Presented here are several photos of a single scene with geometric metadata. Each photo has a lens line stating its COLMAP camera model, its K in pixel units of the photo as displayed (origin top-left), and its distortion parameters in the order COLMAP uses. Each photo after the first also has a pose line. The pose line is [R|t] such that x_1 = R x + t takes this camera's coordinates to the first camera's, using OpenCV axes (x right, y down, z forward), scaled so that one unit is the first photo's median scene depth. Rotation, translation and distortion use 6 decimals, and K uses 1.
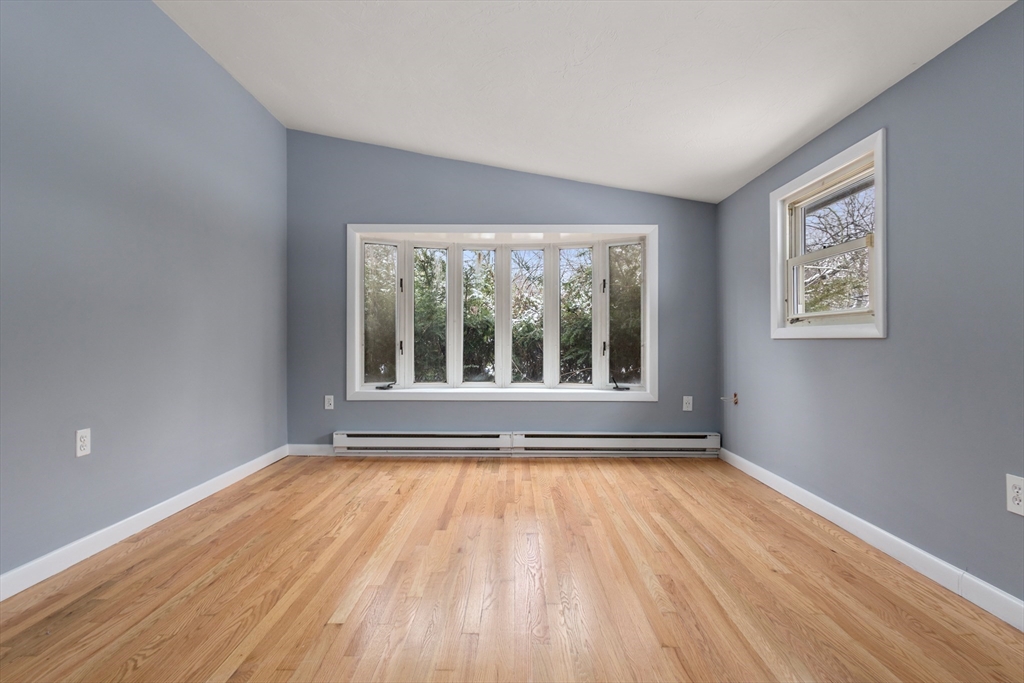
lens RADIAL K [[484.0, 0, 498.0], [0, 484.0, 336.5], [0, 0, 1]] dist [0.010879, -0.002673]
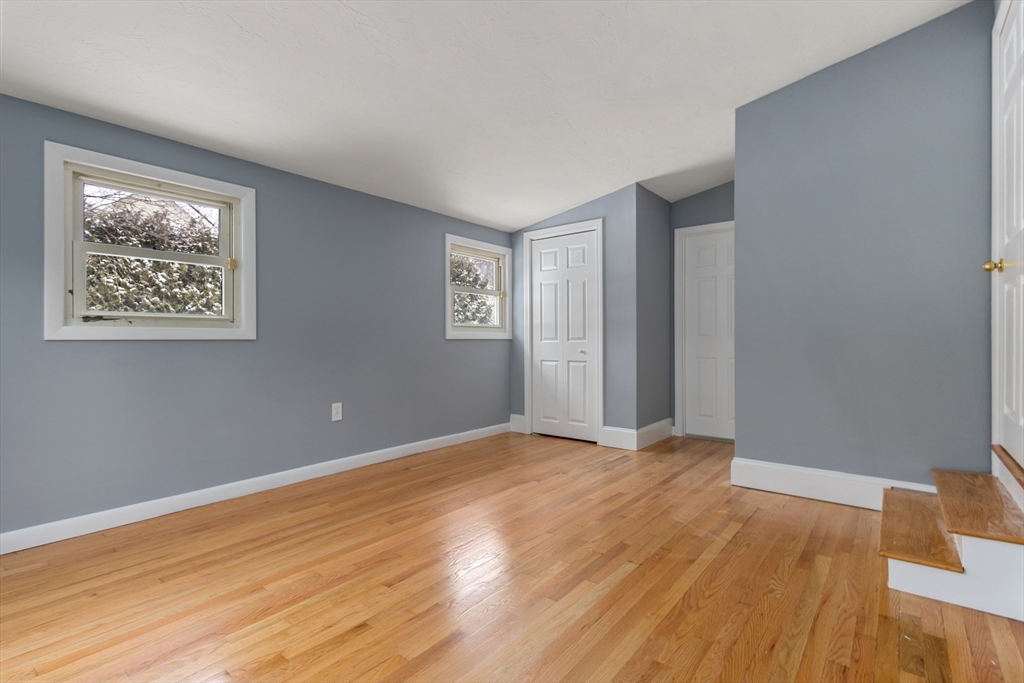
lens RADIAL K [[484.0, 0, 521.0], [0, 484.0, 339.6], [0, 0, 1]] dist [0.010879, -0.002673]
pose [[-0.812718, -0.000428, 0.582657, -0.421475], [-0.003689, 0.999983, -0.004410, 0.003811], [-0.582645, -0.005733, -0.812707, 1.111383]]
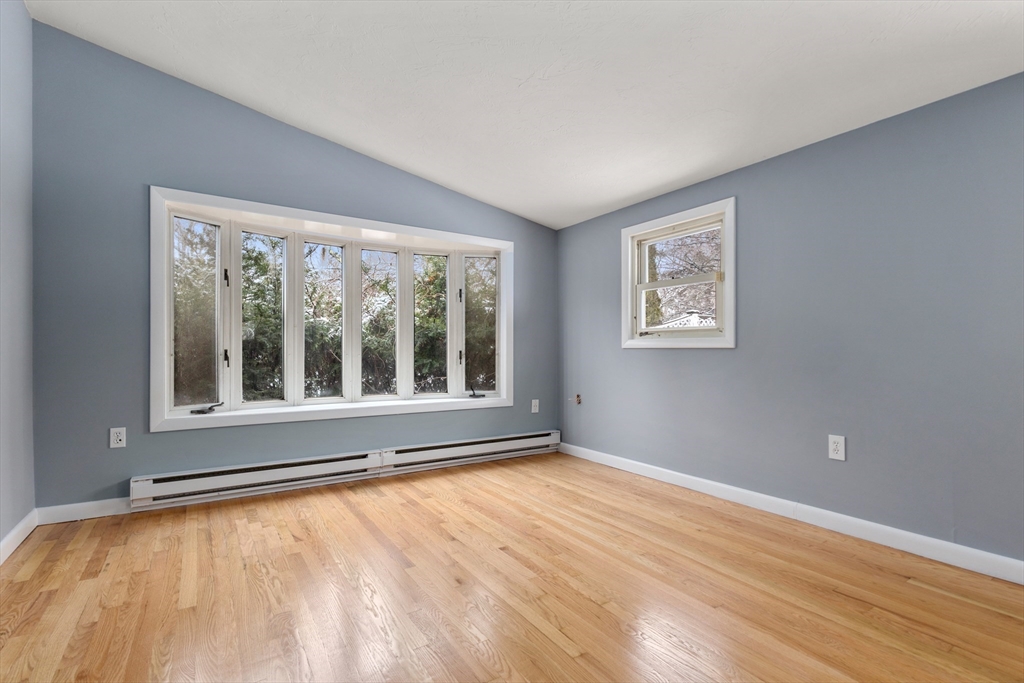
lens RADIAL K [[484.0, 0, 502.0], [0, 484.0, 349.1], [0, 0, 1]] dist [0.010879, -0.002673]
pose [[0.831731, 0.002417, 0.555174, -0.347514], [-0.006417, 0.999966, 0.005260, 0.002082], [-0.555142, -0.007937, 0.831718, 0.141547]]
